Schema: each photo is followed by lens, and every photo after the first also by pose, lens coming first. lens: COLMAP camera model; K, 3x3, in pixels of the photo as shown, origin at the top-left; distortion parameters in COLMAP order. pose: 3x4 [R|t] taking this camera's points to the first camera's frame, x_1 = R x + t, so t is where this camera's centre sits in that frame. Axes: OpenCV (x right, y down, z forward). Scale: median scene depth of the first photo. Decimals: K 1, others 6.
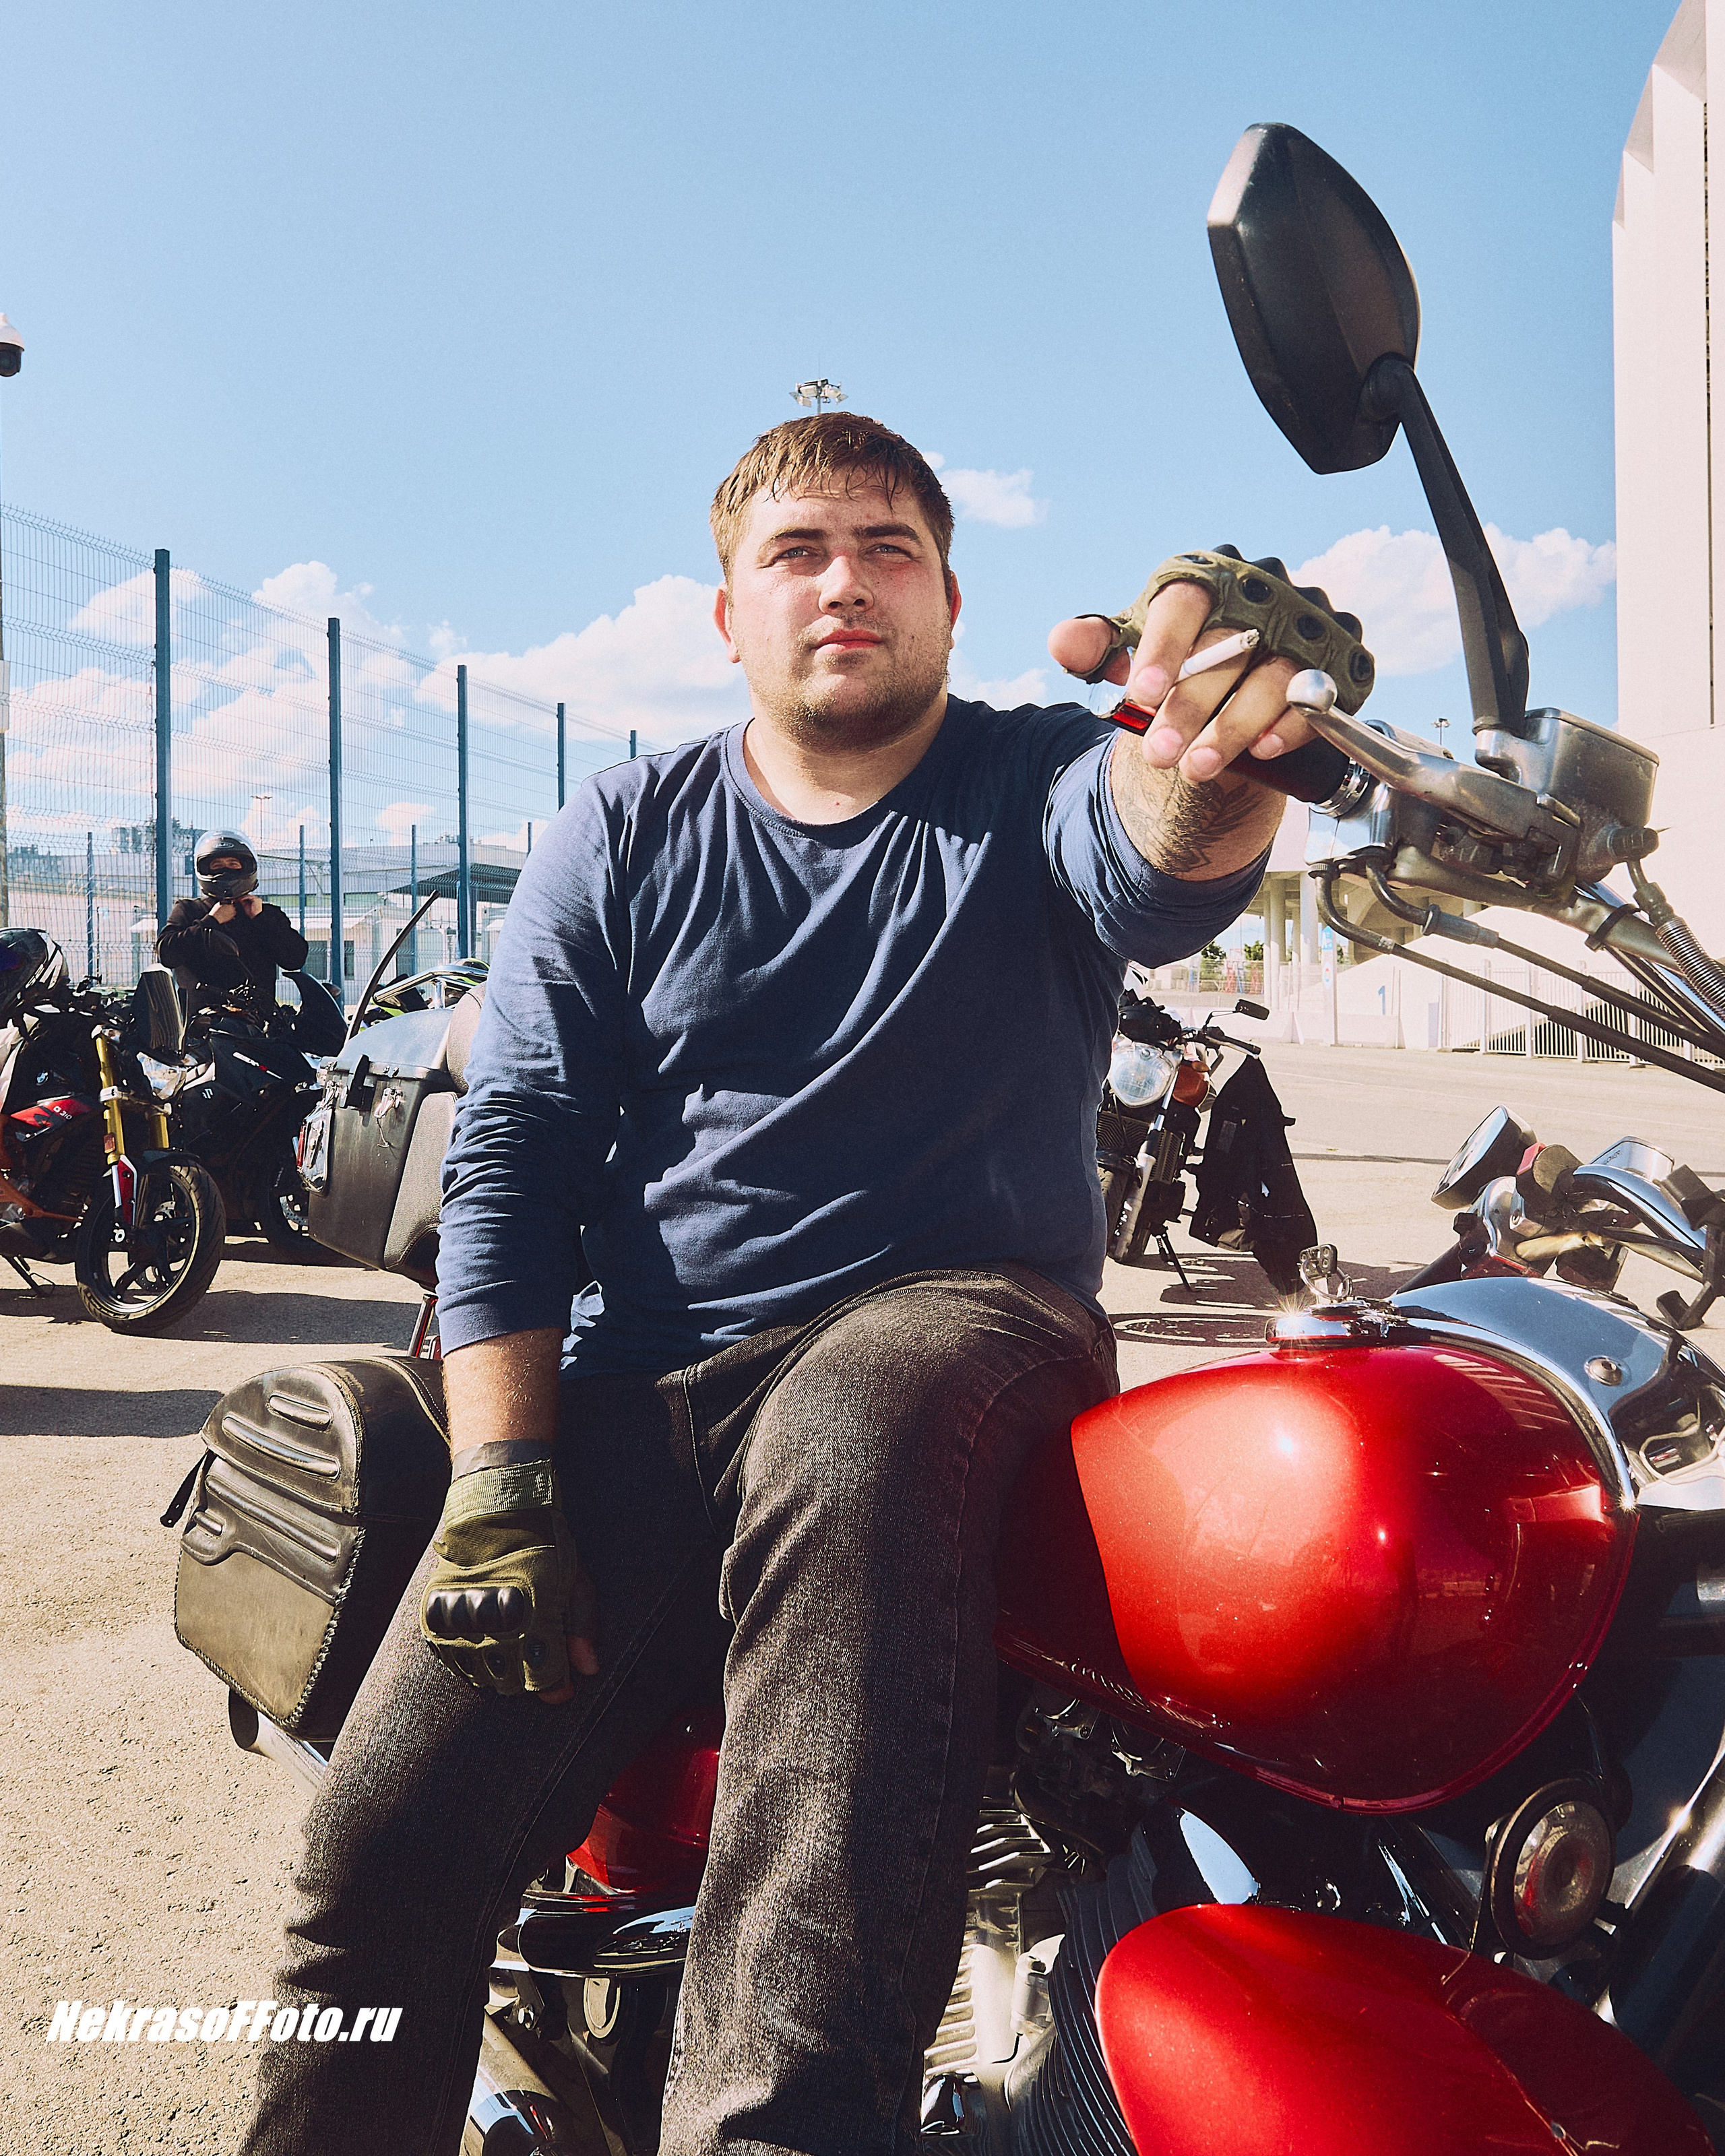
lens RADIAL K [[2061.8, 0, 919.5], [0, 2061.8, 1076.5], [0, 0, 1]] dist [0.096452, -0.095953]
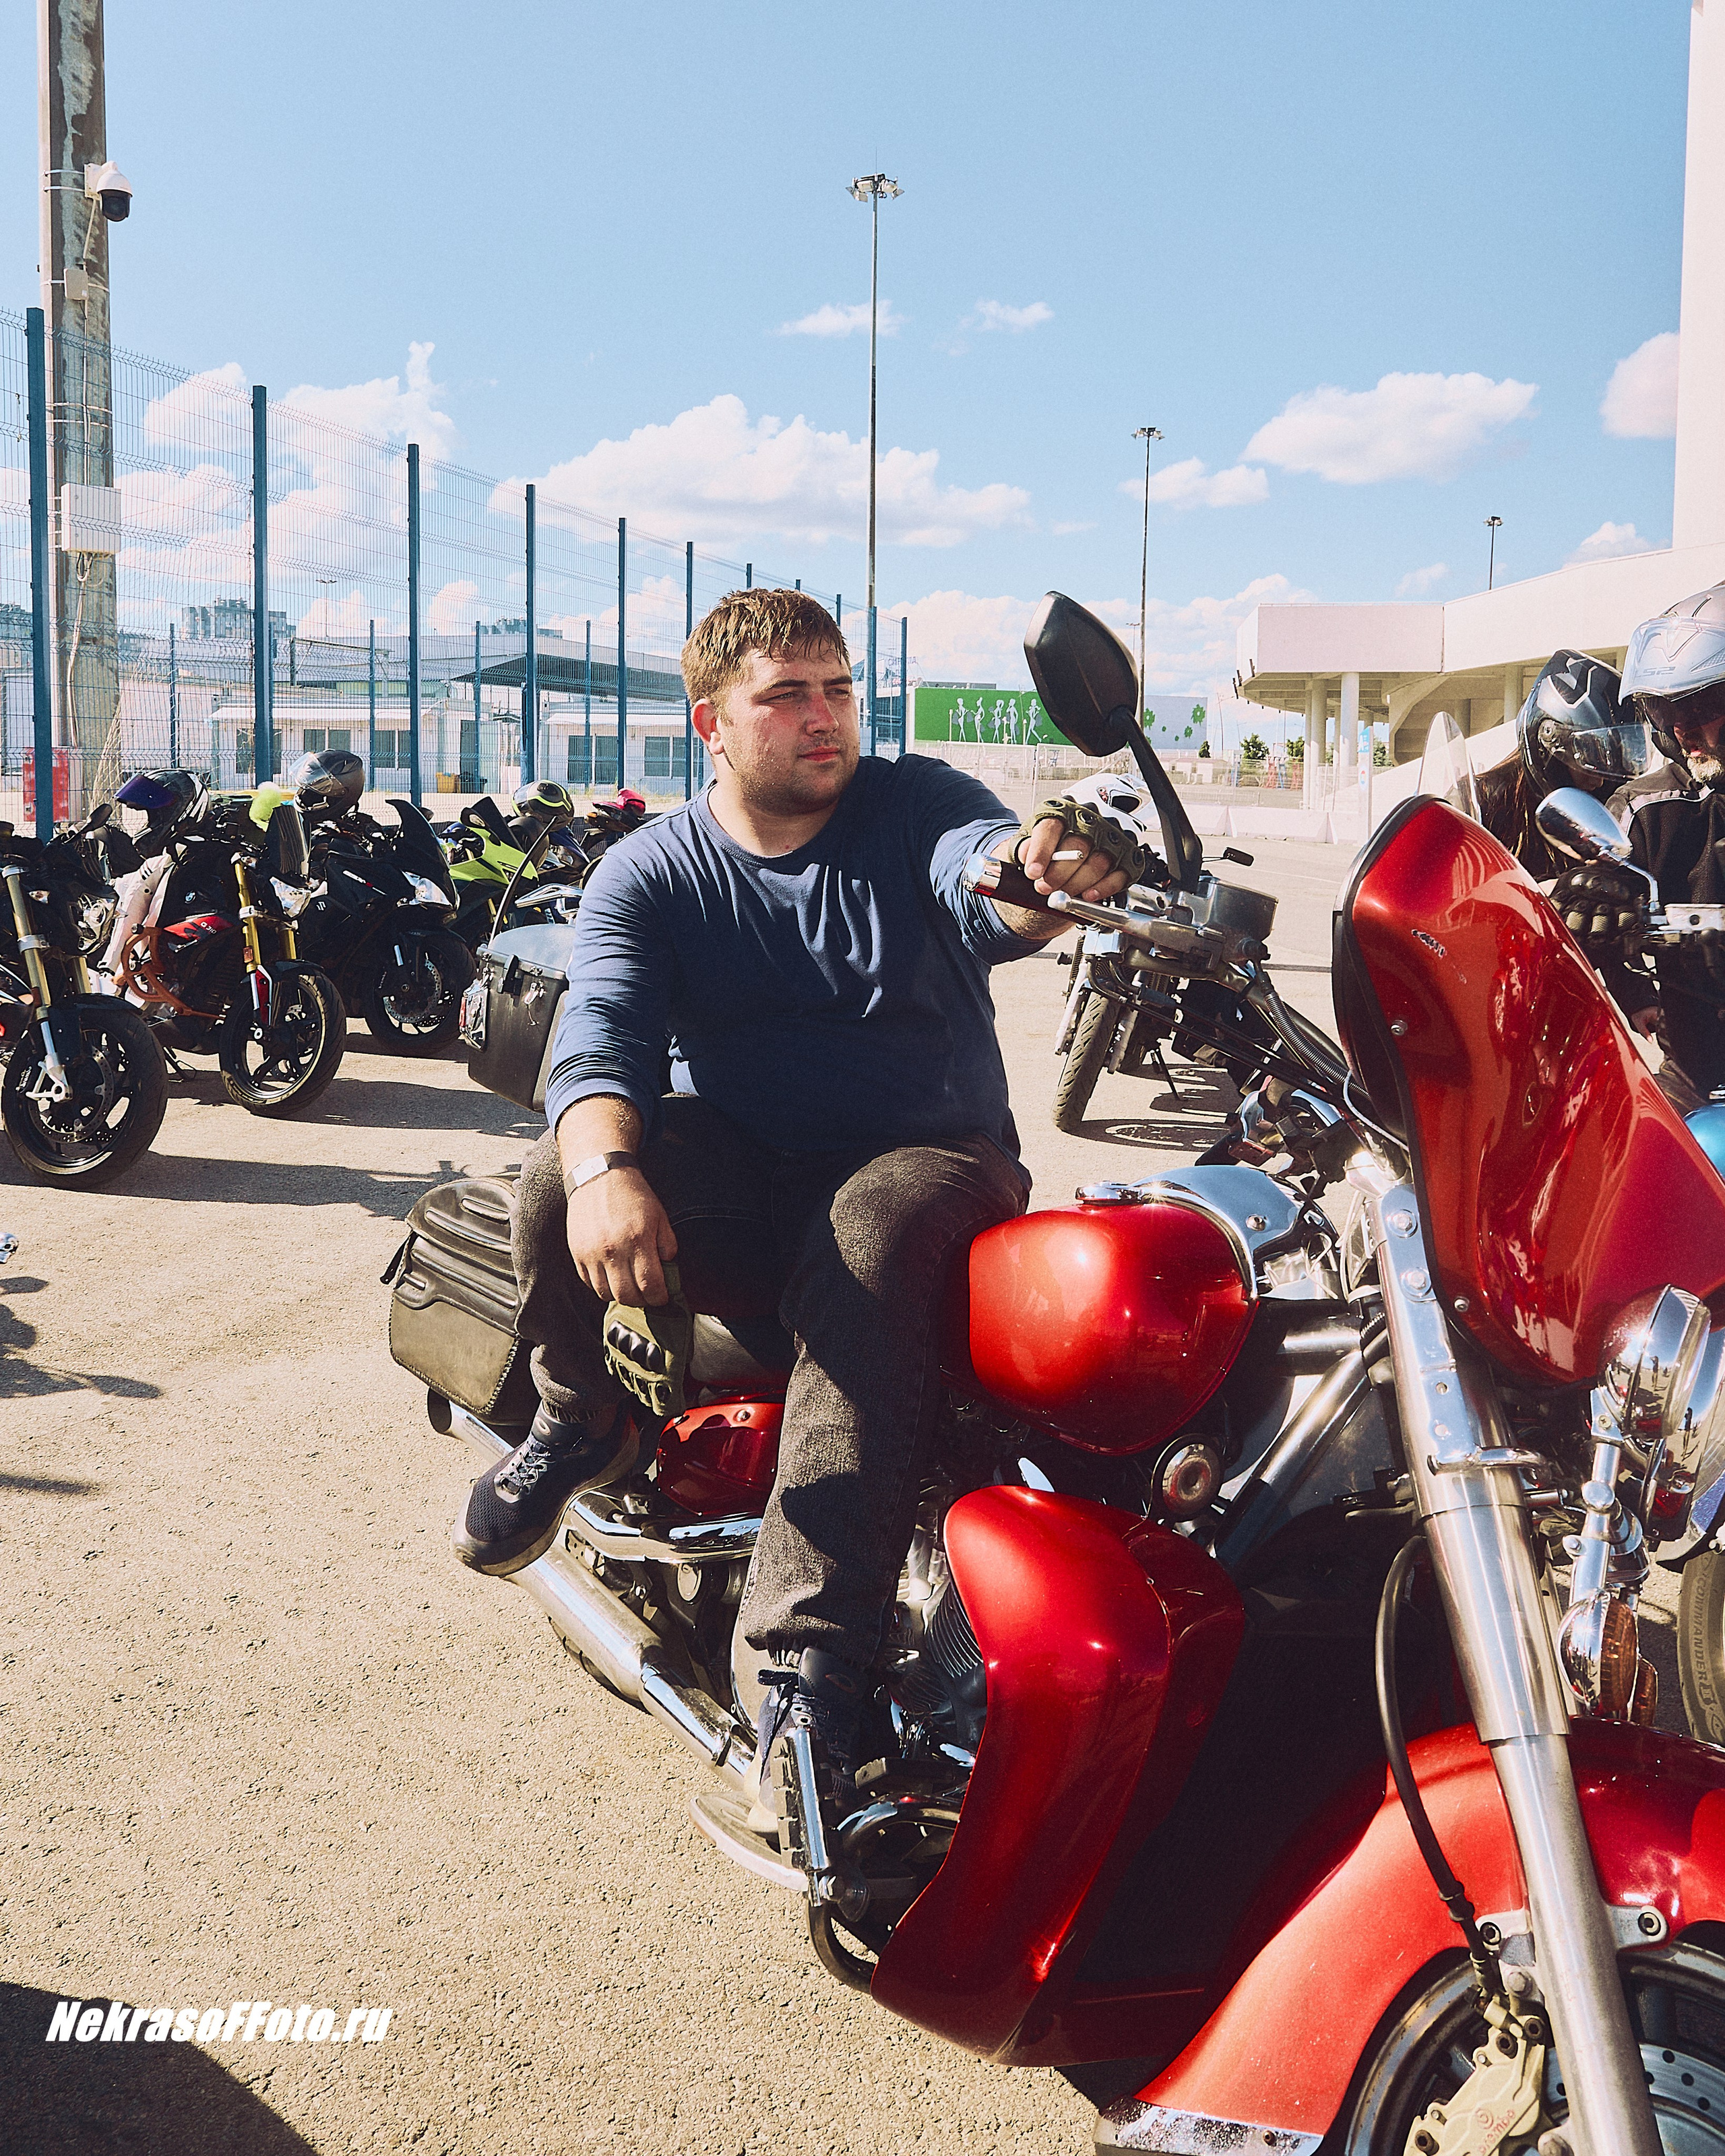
lens RADIAL K [[2061.8, 0, 919.5], [0, 2061.8, 1076.5], [0, 0, 1]] dist [0.096452, -0.095953]
pose [[0.999482, 0.024065, -0.021374, 0.014893], [-0.021588, 0.993767, 0.109367, -0.035968], [0.023872, -0.108849, 0.993772, -0.158693]]
